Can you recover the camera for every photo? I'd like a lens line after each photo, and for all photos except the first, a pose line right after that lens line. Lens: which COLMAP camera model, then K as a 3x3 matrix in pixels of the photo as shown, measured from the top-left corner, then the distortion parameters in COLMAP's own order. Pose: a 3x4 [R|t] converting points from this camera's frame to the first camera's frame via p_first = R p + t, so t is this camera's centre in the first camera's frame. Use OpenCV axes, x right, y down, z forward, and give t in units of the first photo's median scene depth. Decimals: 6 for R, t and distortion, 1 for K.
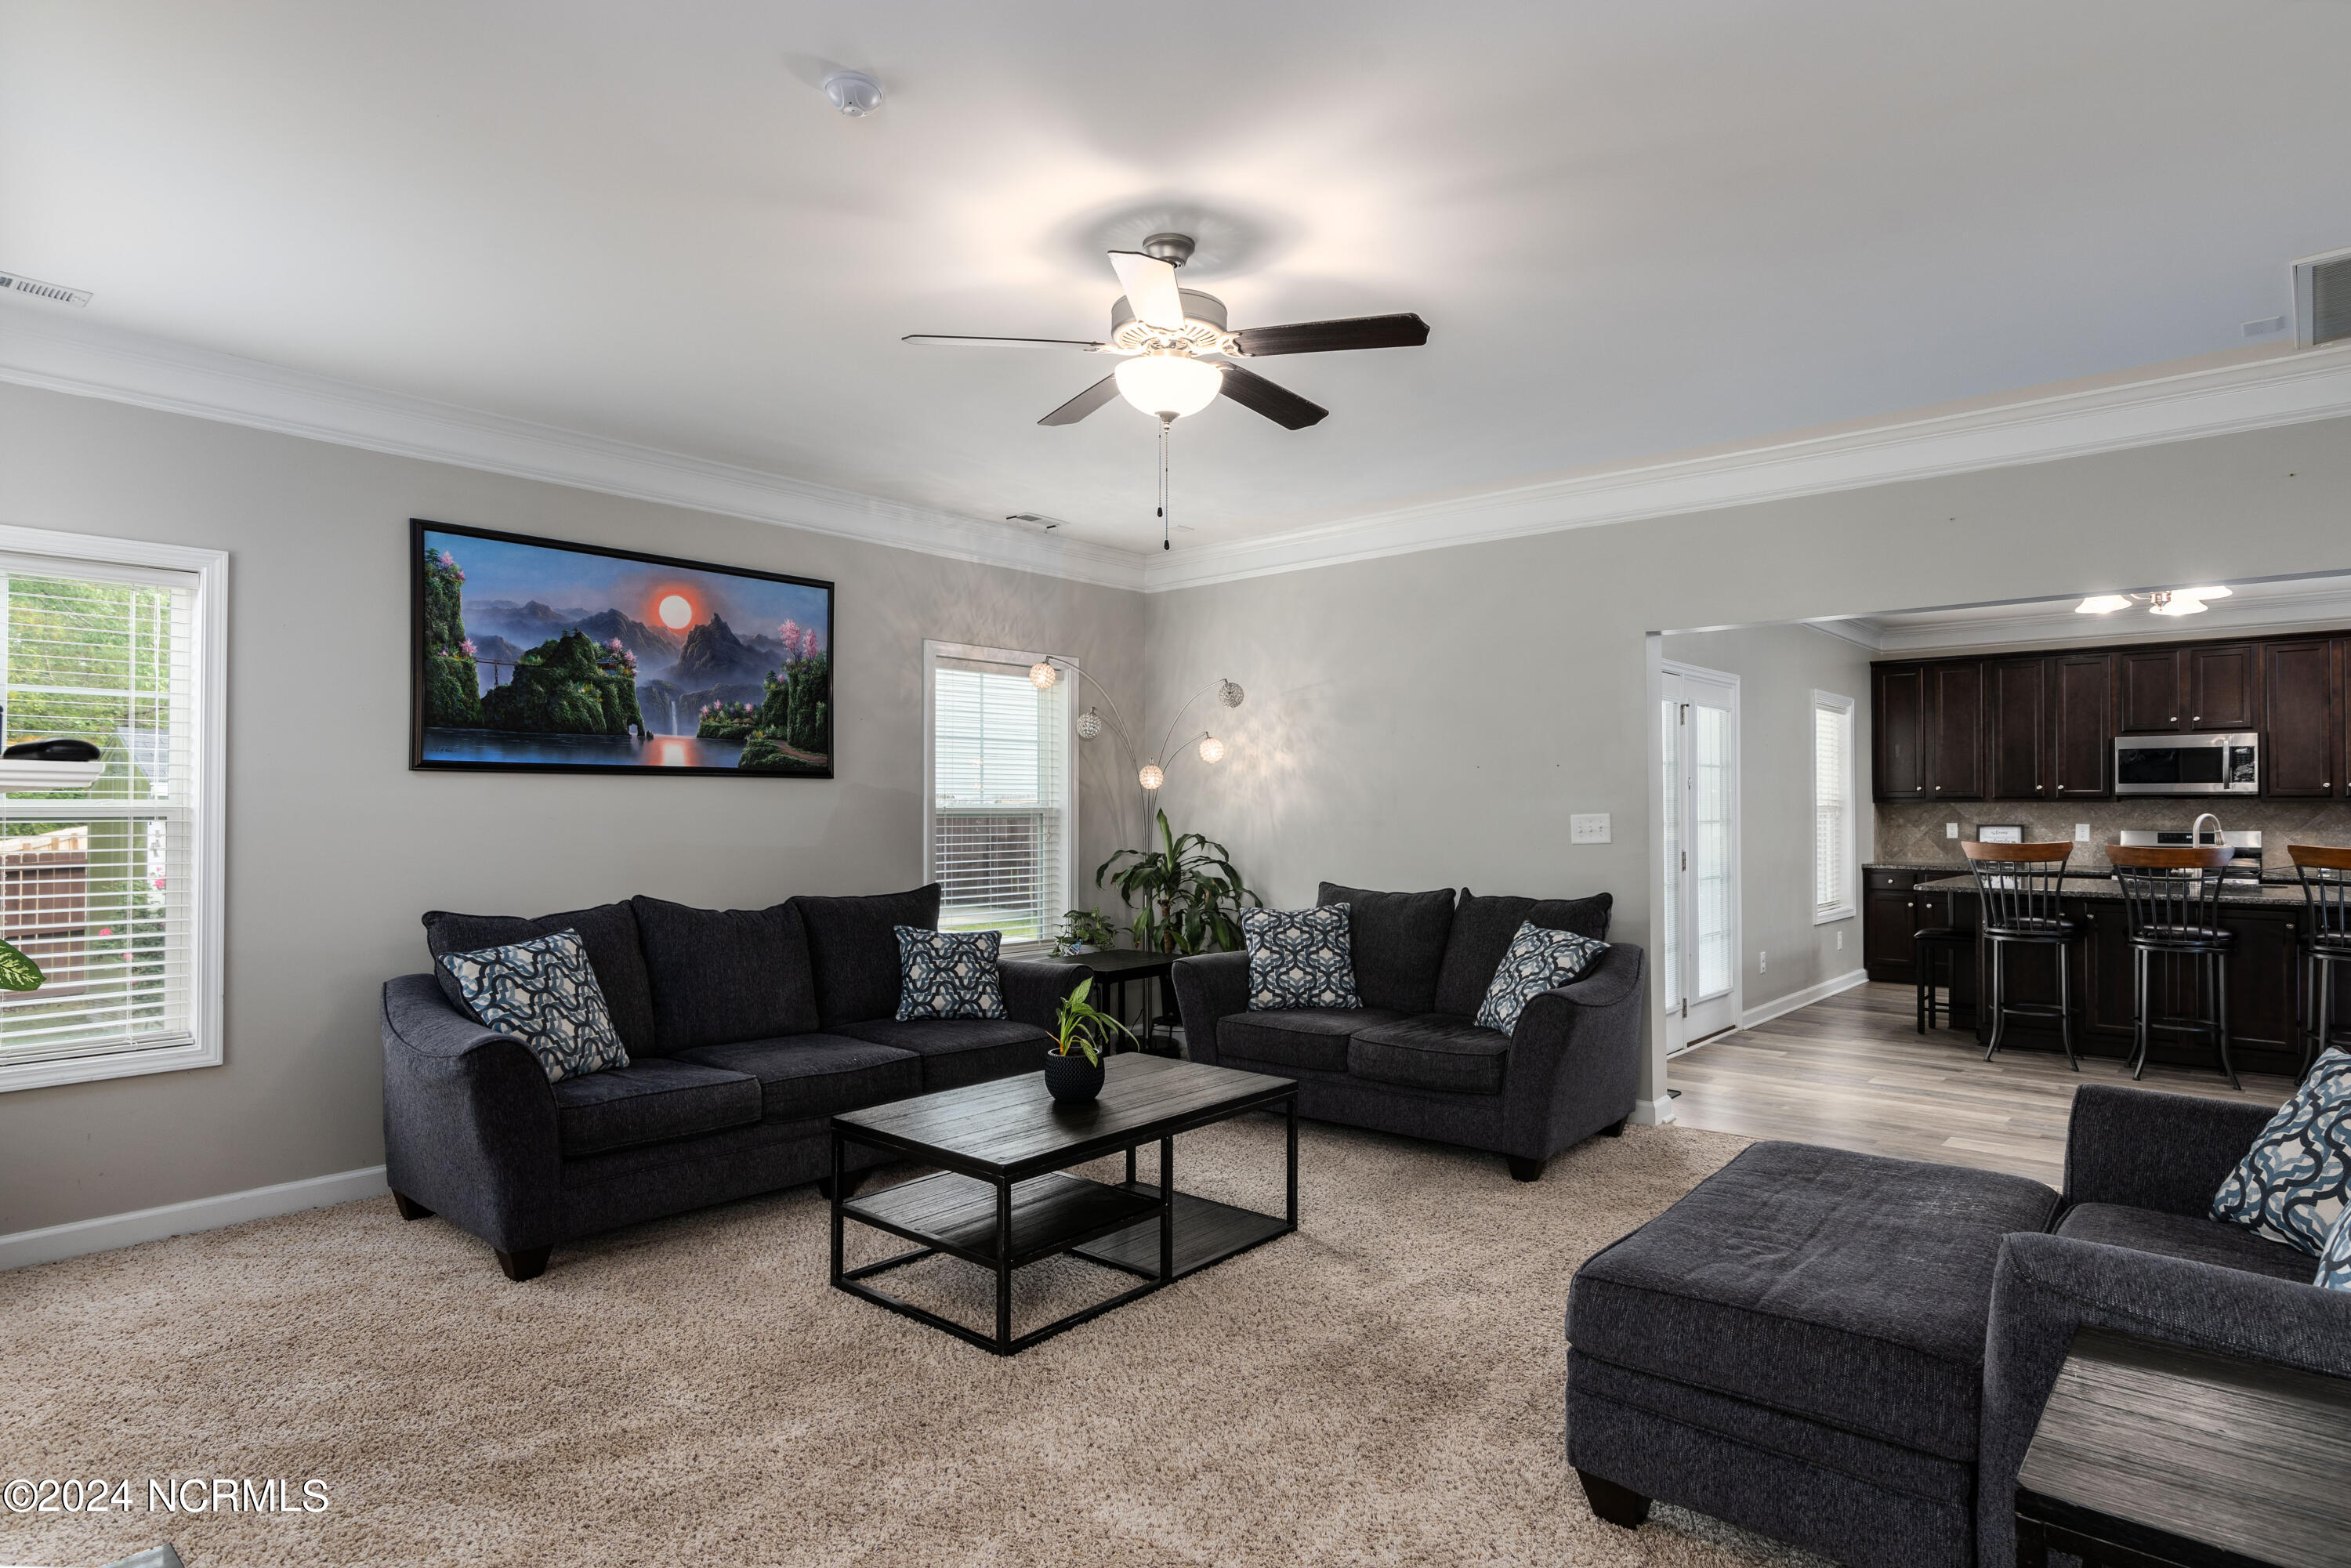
lens RADIAL K [[1300.1, 0, 1175.5], [0, 1300.1, 784.0], [0, 0, 1]] dist [0.005650, -0.000318]
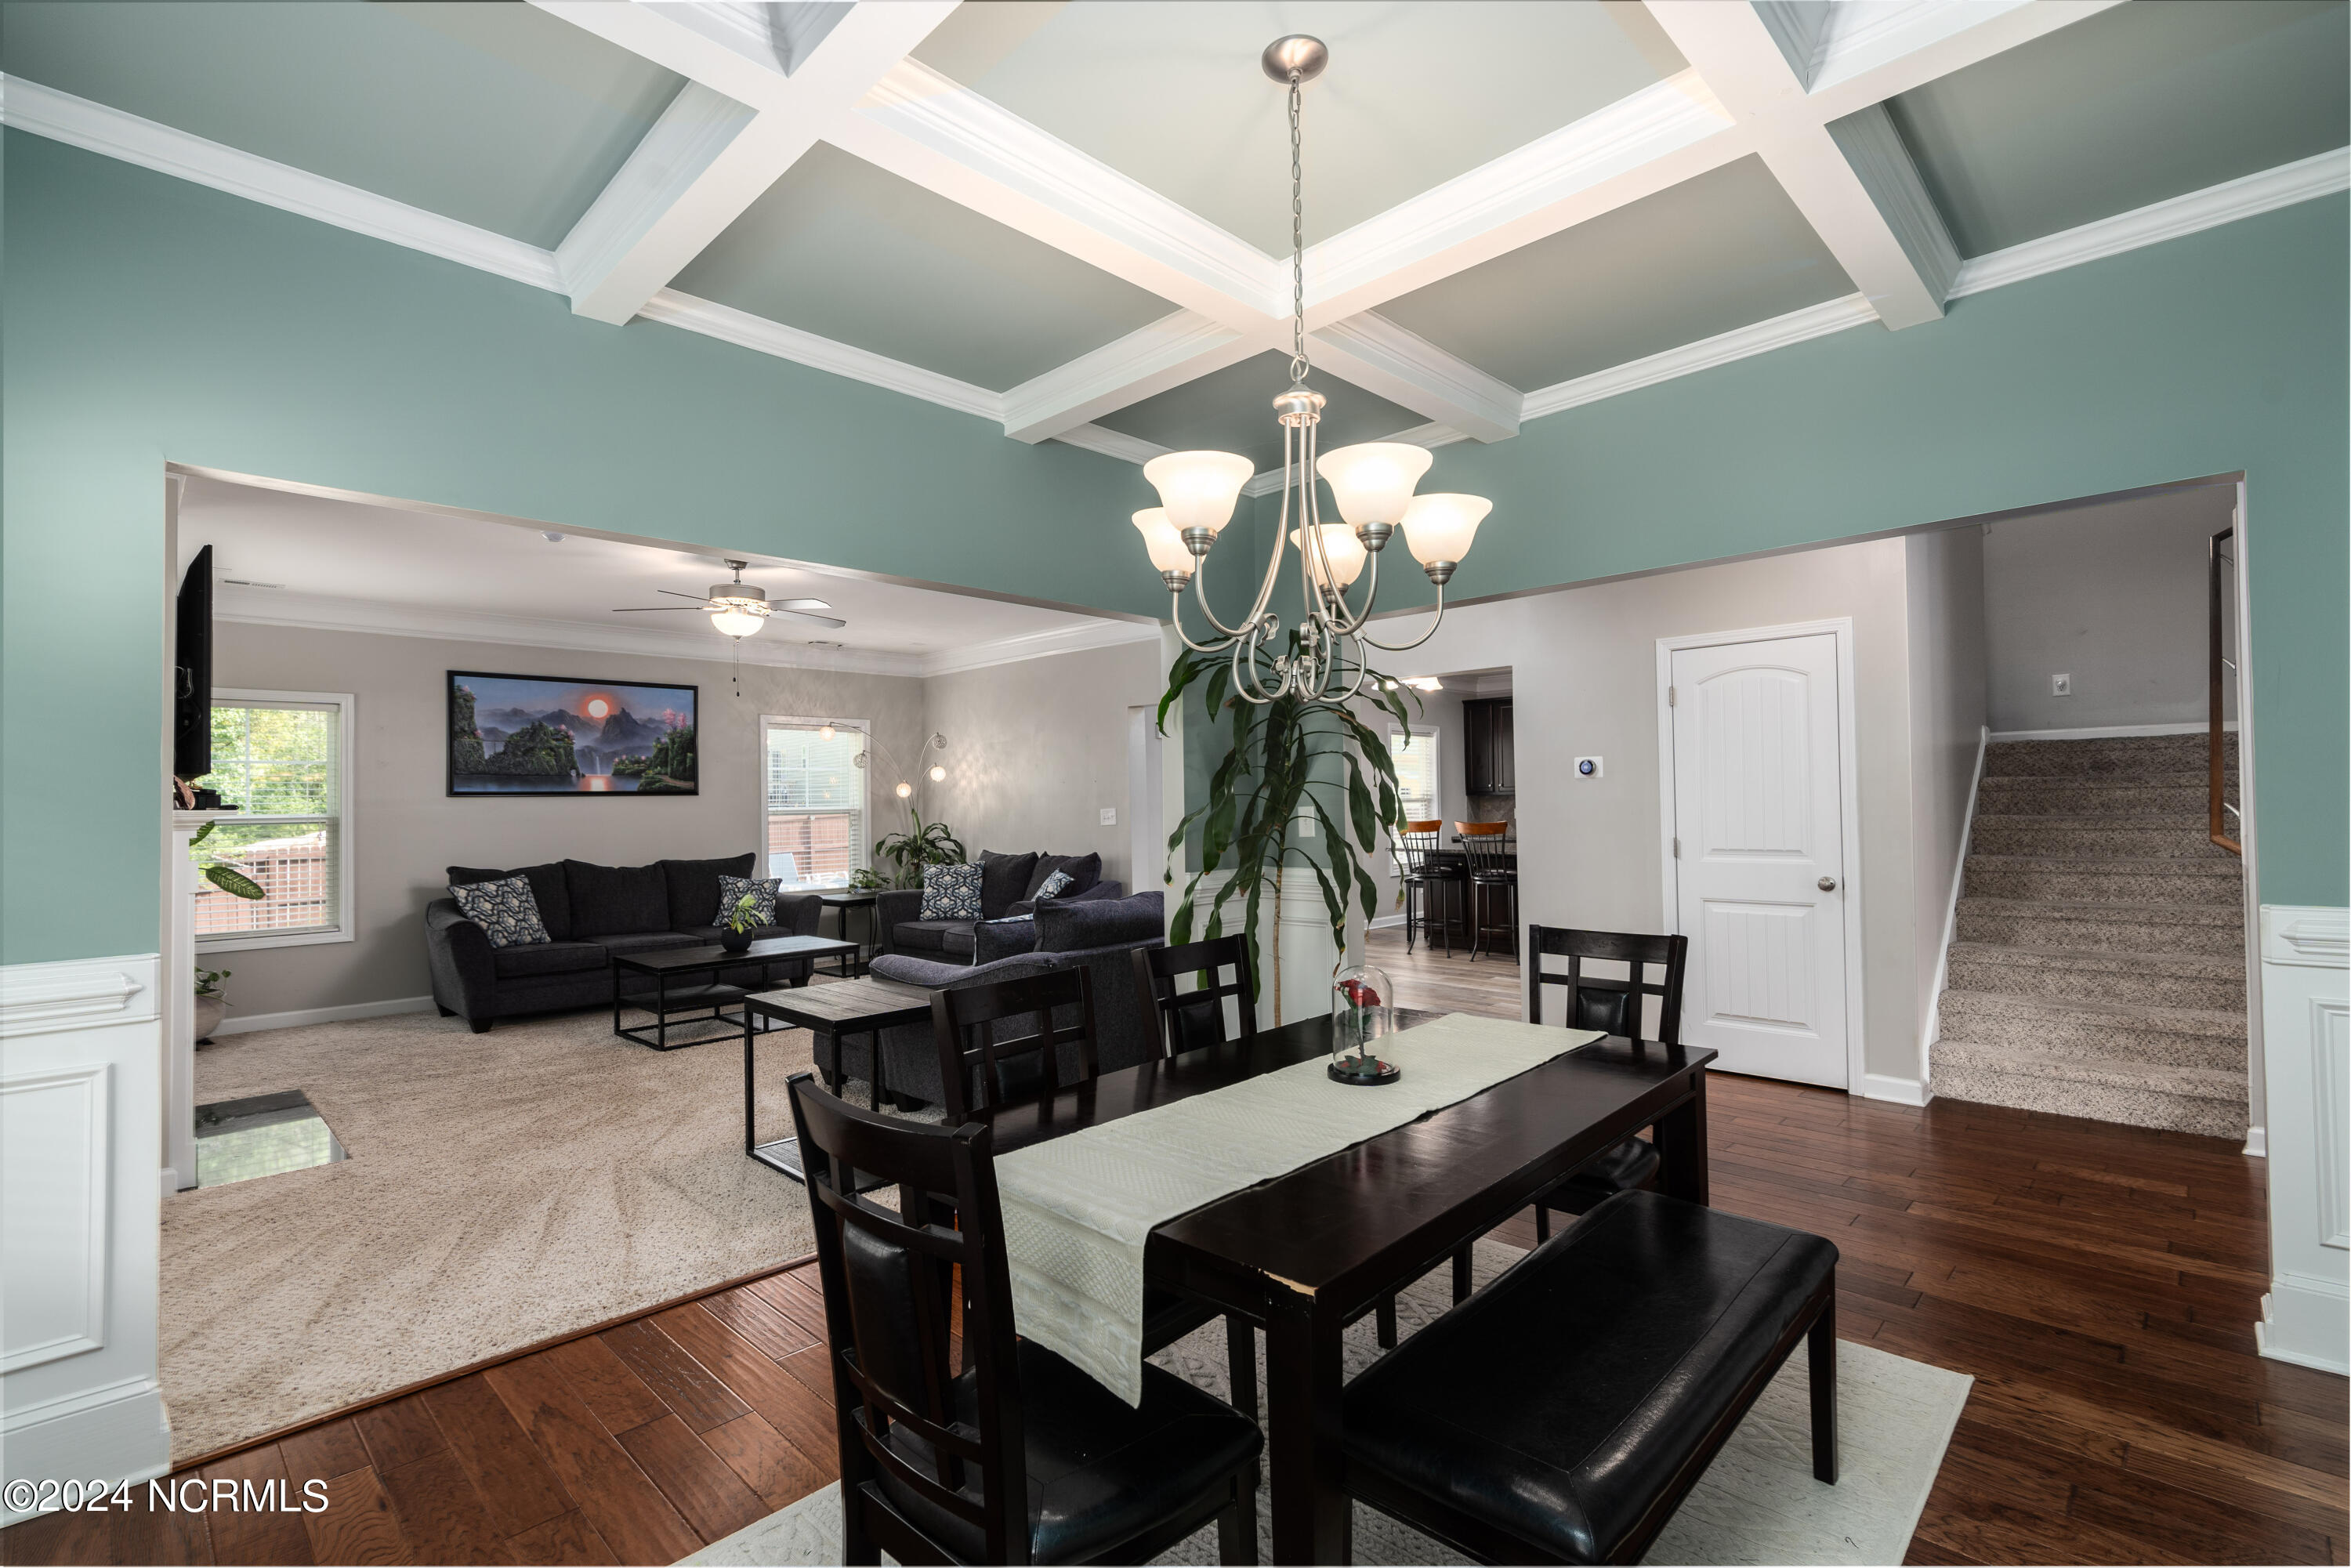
lens RADIAL K [[1088.5, 0, 1175.5], [0, 1088.5, 784.0], [0, 0, 1]] dist [-0.000421, 0.000085]
pose [[0.998695, -0.014058, -0.049102, 0.522008], [0.014347, 0.999882, 0.005537, -0.020485], [0.049019, -0.006234, 0.998778, -0.524128]]
